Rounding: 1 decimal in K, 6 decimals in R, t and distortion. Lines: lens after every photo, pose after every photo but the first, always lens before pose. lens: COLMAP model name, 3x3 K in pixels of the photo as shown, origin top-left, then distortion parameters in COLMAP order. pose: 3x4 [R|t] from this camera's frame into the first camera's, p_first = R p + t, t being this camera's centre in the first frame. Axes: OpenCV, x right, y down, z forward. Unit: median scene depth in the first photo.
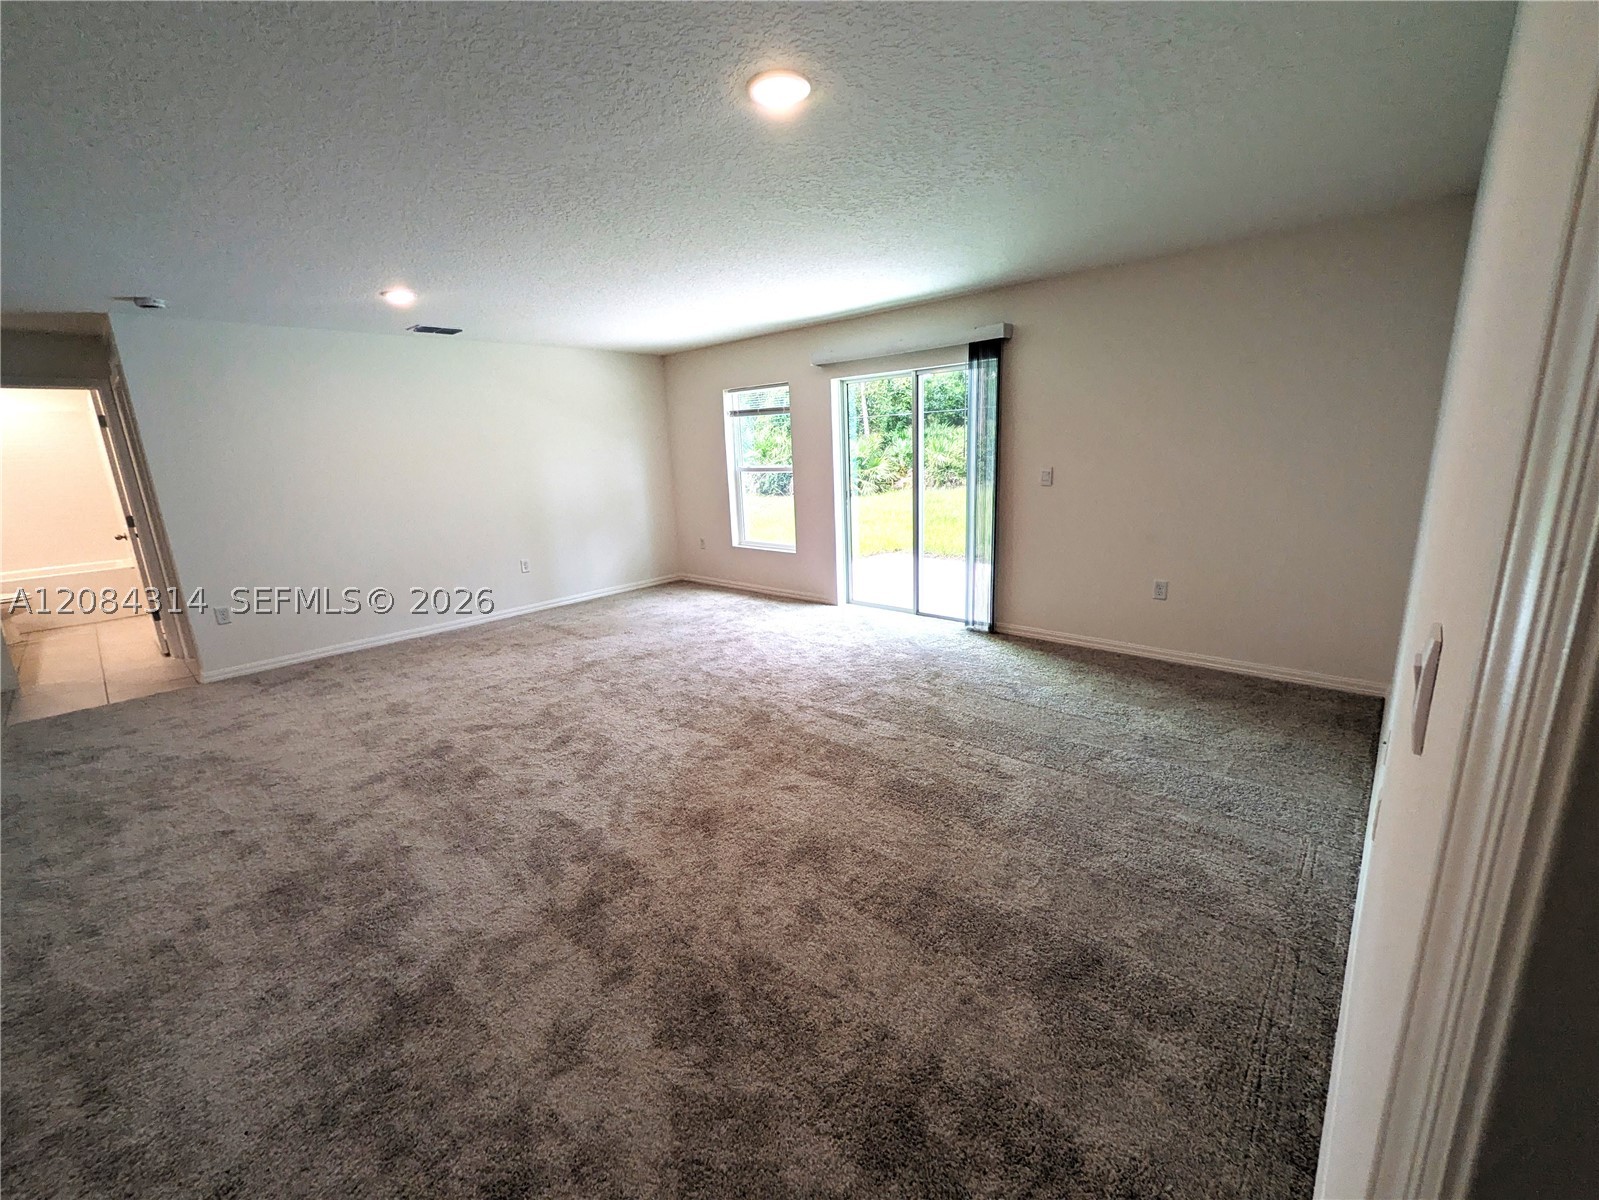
lens RADIAL K [[658.2, 0, 799.7], [0, 658.2, 605.2], [0, 0, 1]] dist [0.003319, 0.000366]
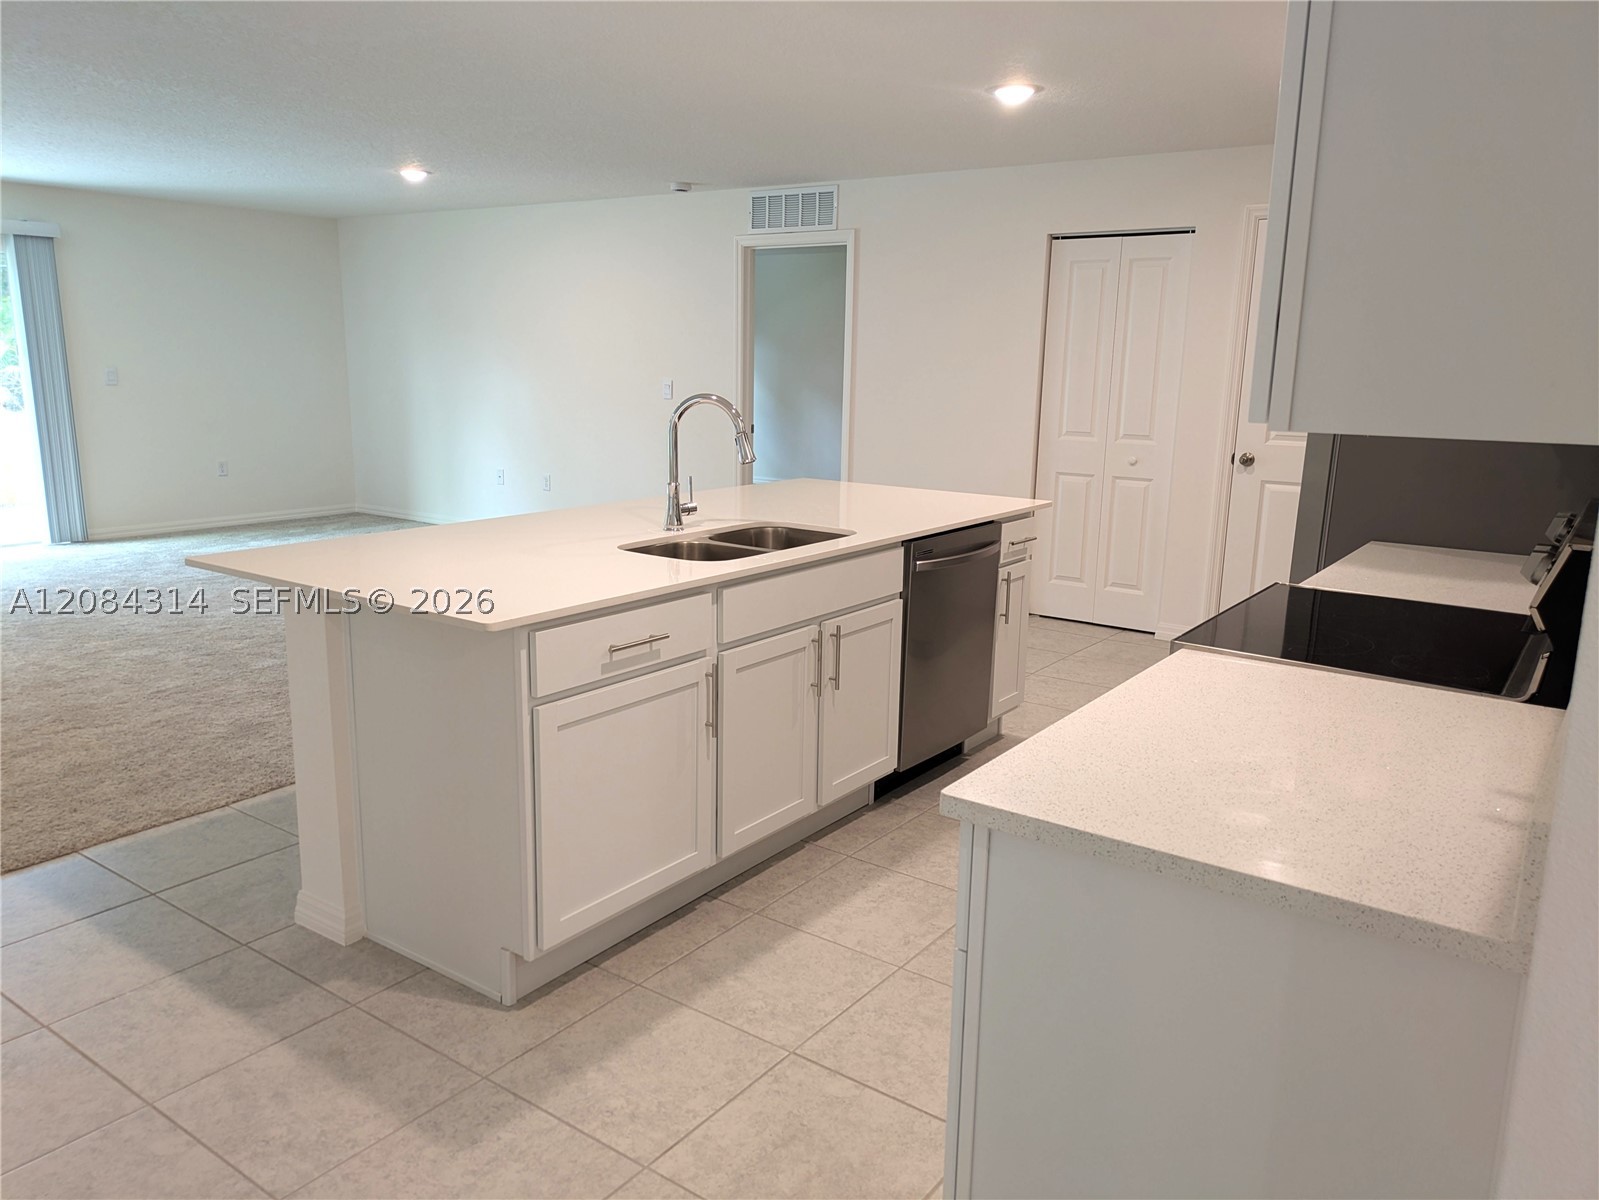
lens RADIAL K [[1183.3, 0, 792.0], [0, 1183.3, 604.6], [0, 0, 1]] dist [0.057167, -0.049750]
pose [[-0.112612, -0.168582, 0.979234, -1.680842], [0.225124, 0.955547, 0.190394, 0.031857], [-0.967800, 0.241890, -0.069654, 0.175734]]
